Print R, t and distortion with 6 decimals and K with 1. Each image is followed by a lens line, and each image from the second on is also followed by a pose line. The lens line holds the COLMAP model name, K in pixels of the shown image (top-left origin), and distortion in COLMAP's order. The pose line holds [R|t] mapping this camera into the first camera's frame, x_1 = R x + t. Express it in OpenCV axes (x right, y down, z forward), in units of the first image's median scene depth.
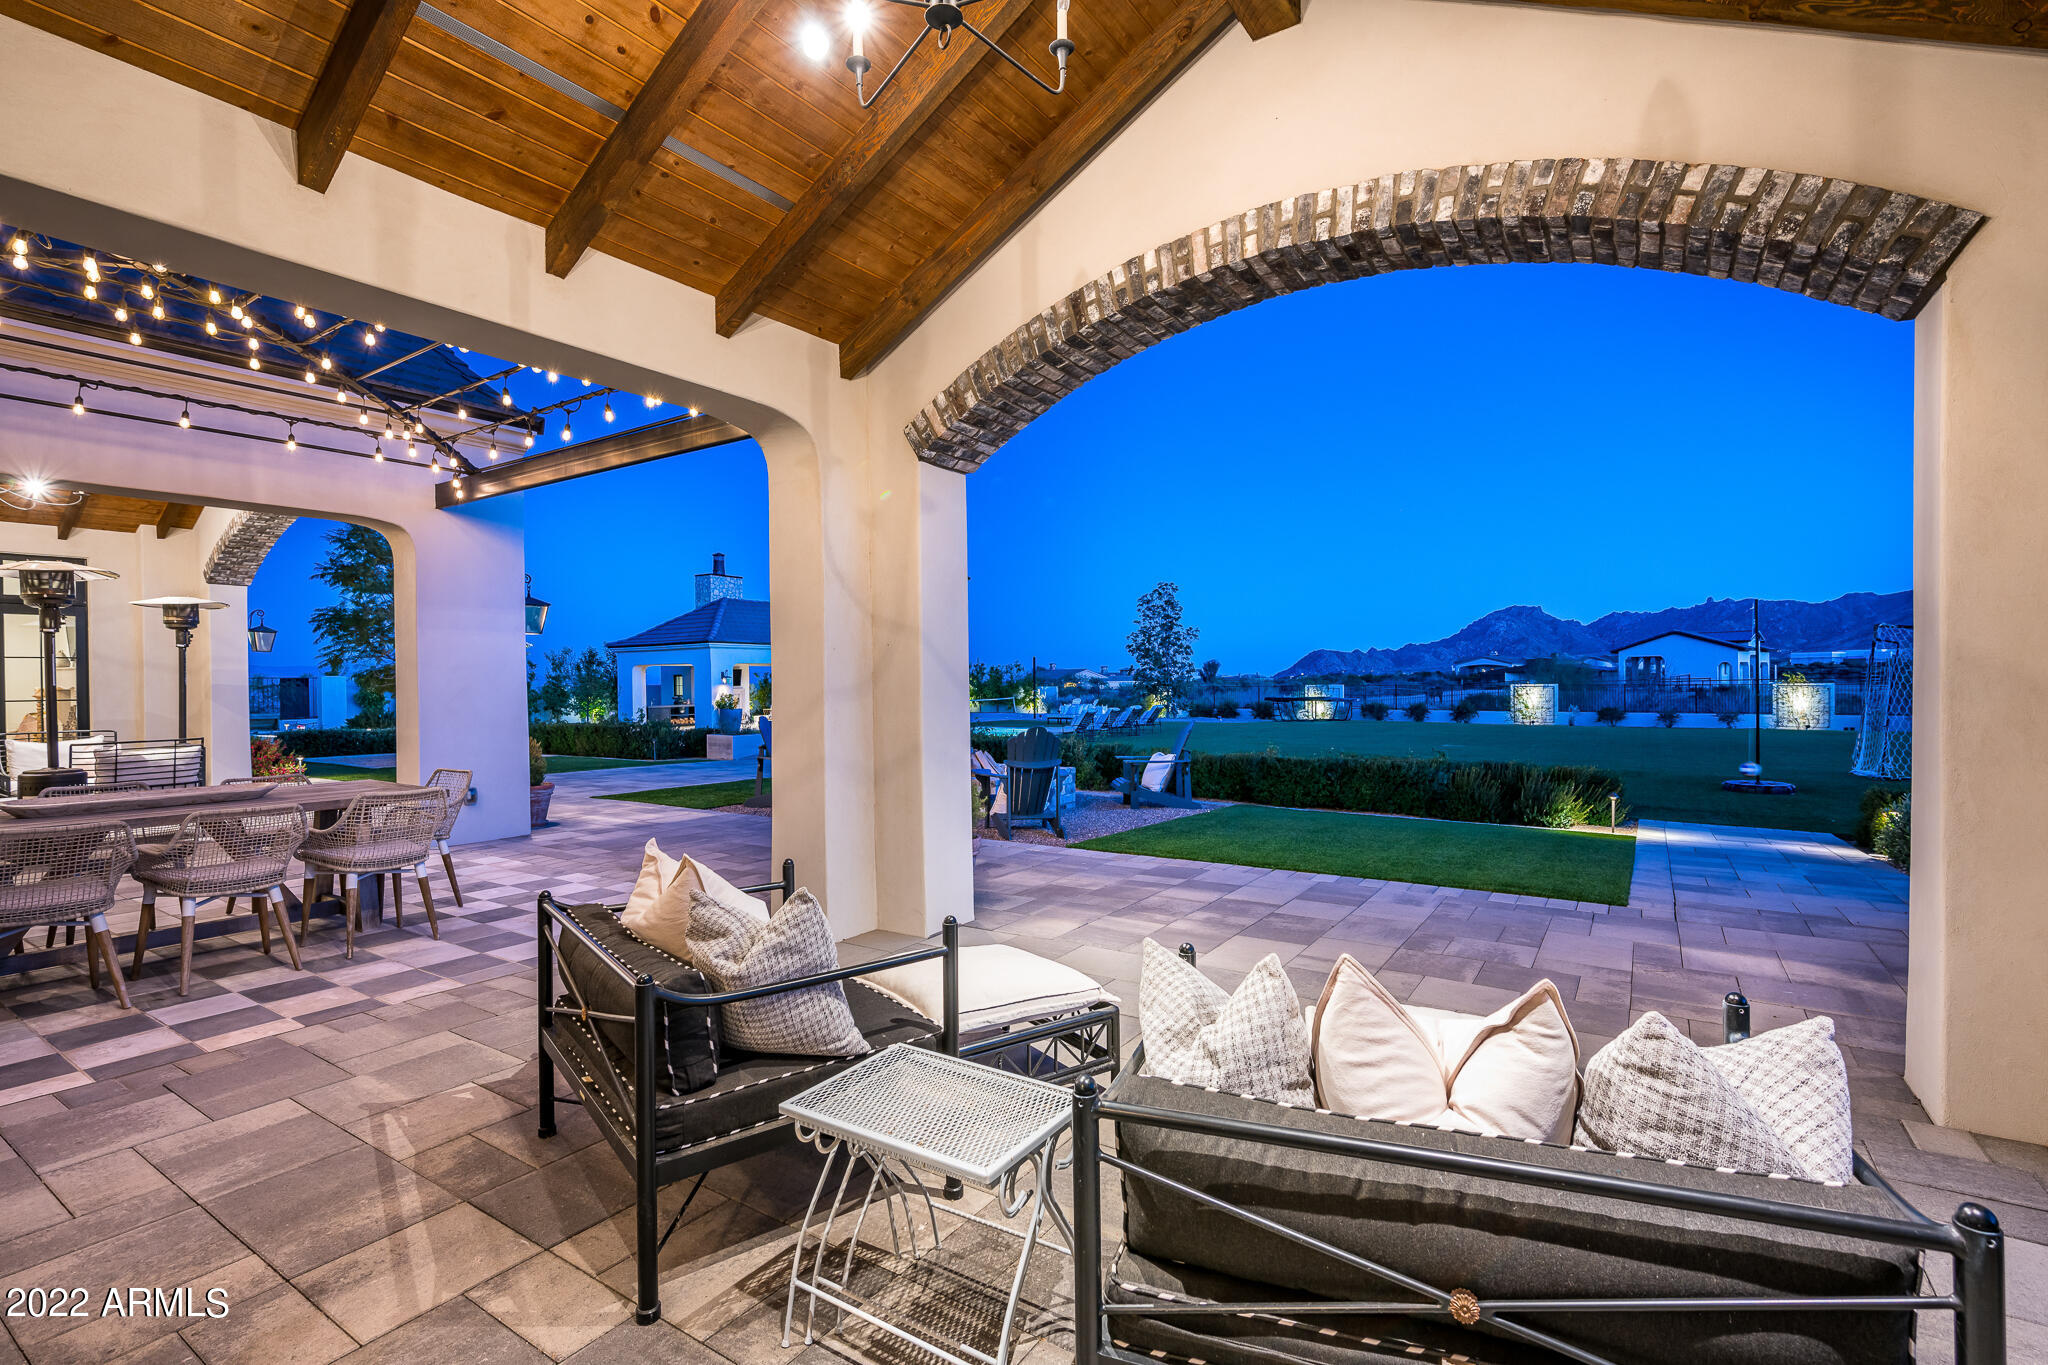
lens RADIAL K [[933.5, 0, 1018.8], [0, 933.5, 685.3], [0, 0, 1]] dist [0.001268, 0.000218]
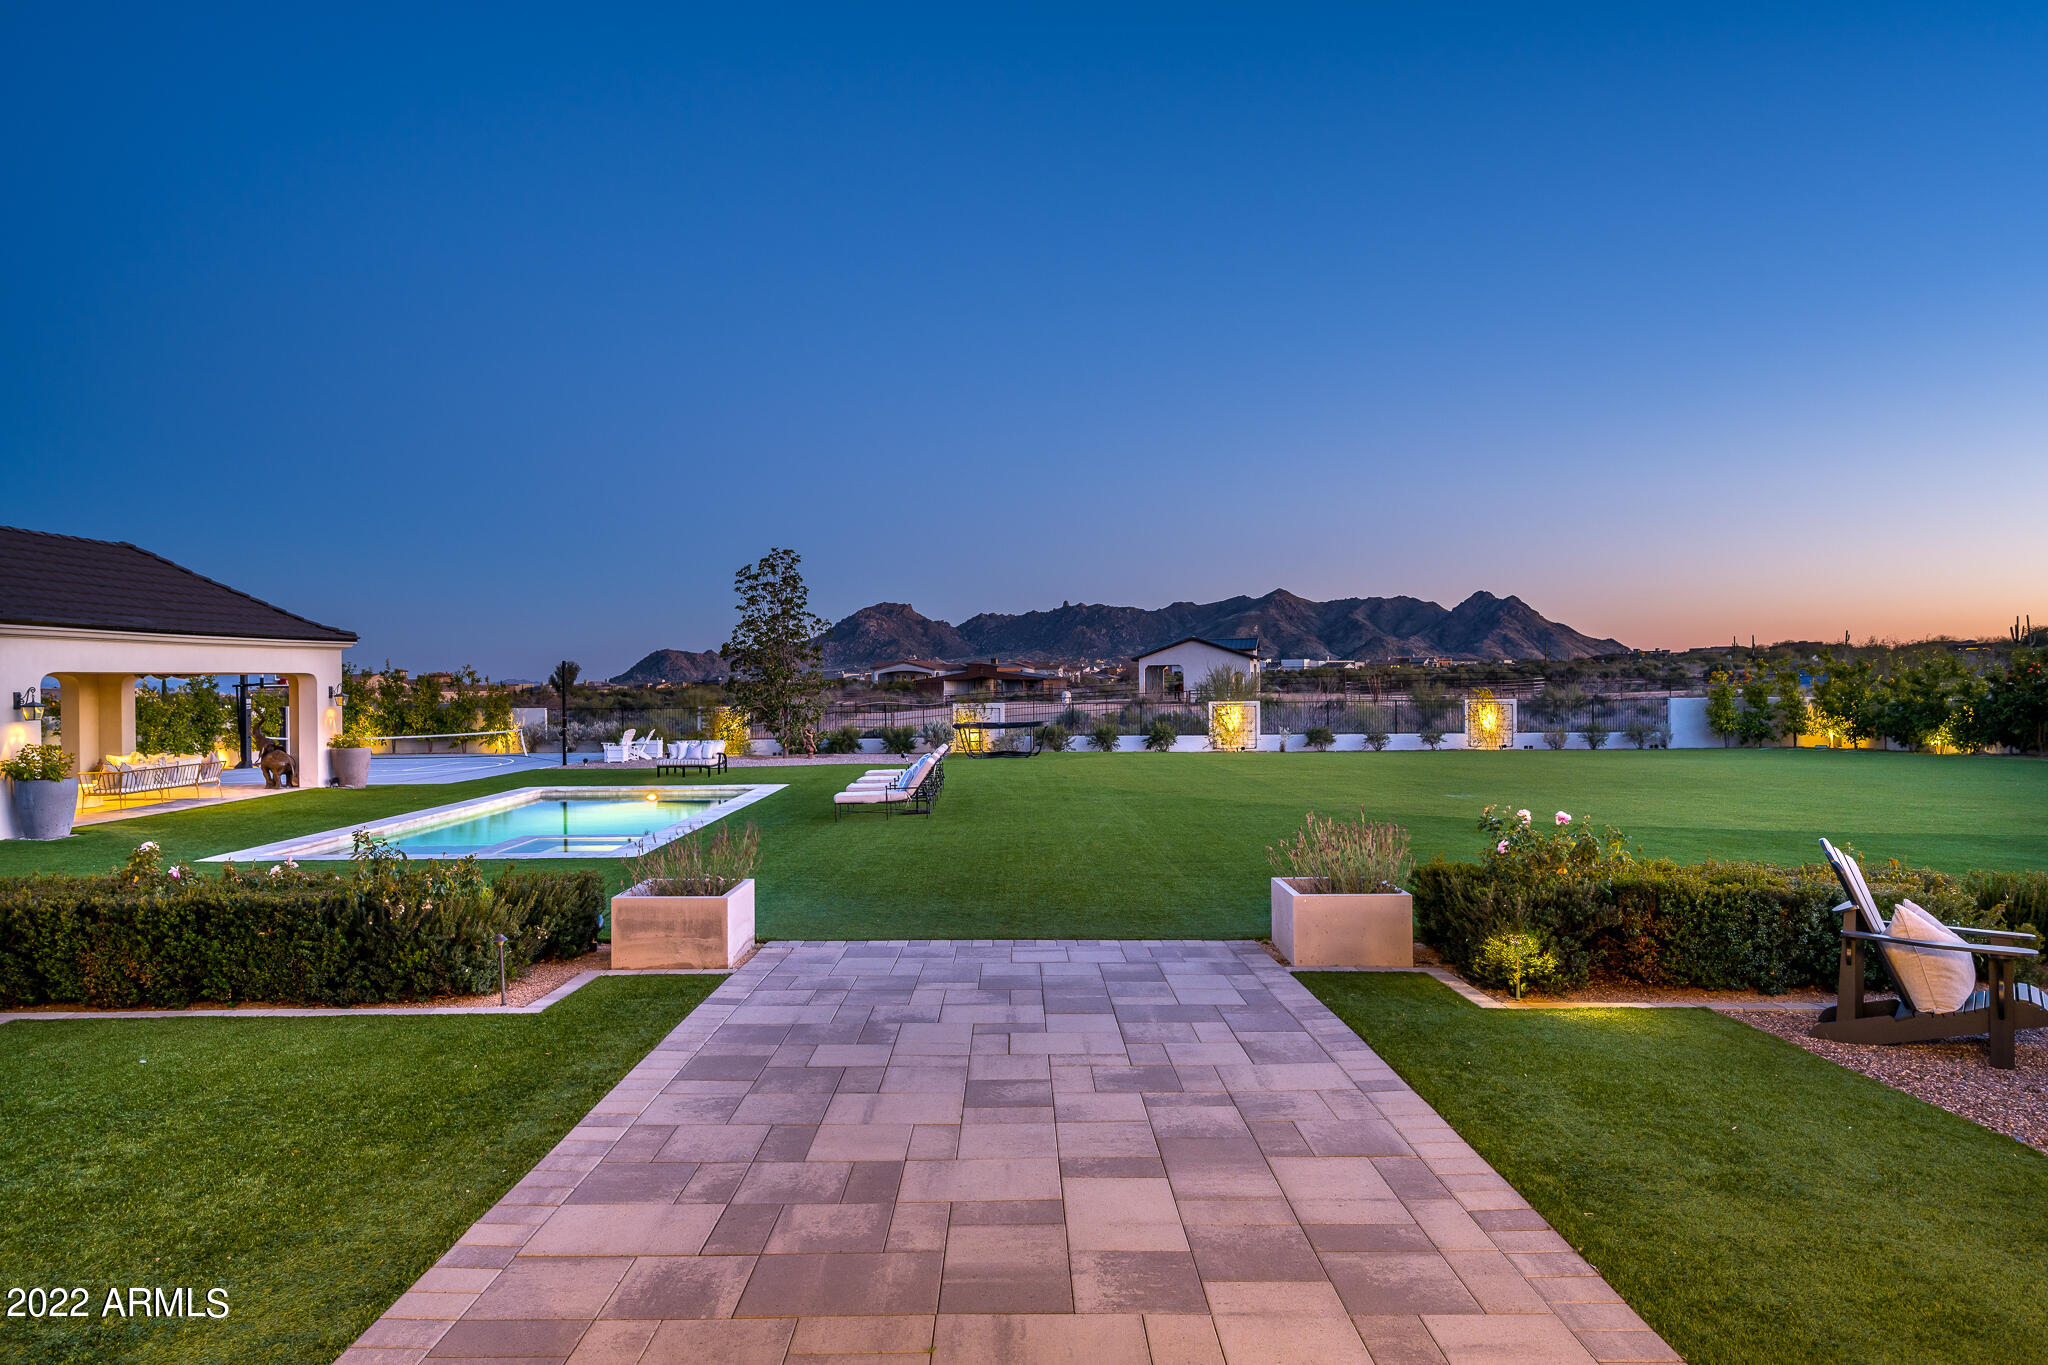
lens RADIAL K [[1213.4, 0, 1006.2], [0, 1213.4, 681.4], [0, 0, 1]] dist [0.001914, 0.002711]
pose [[0.833276, 0.000372, 0.552858, -0.179309], [0.005889, 0.999937, -0.009550, -0.008575], [-0.552826, 0.011213, 0.833221, 0.215563]]
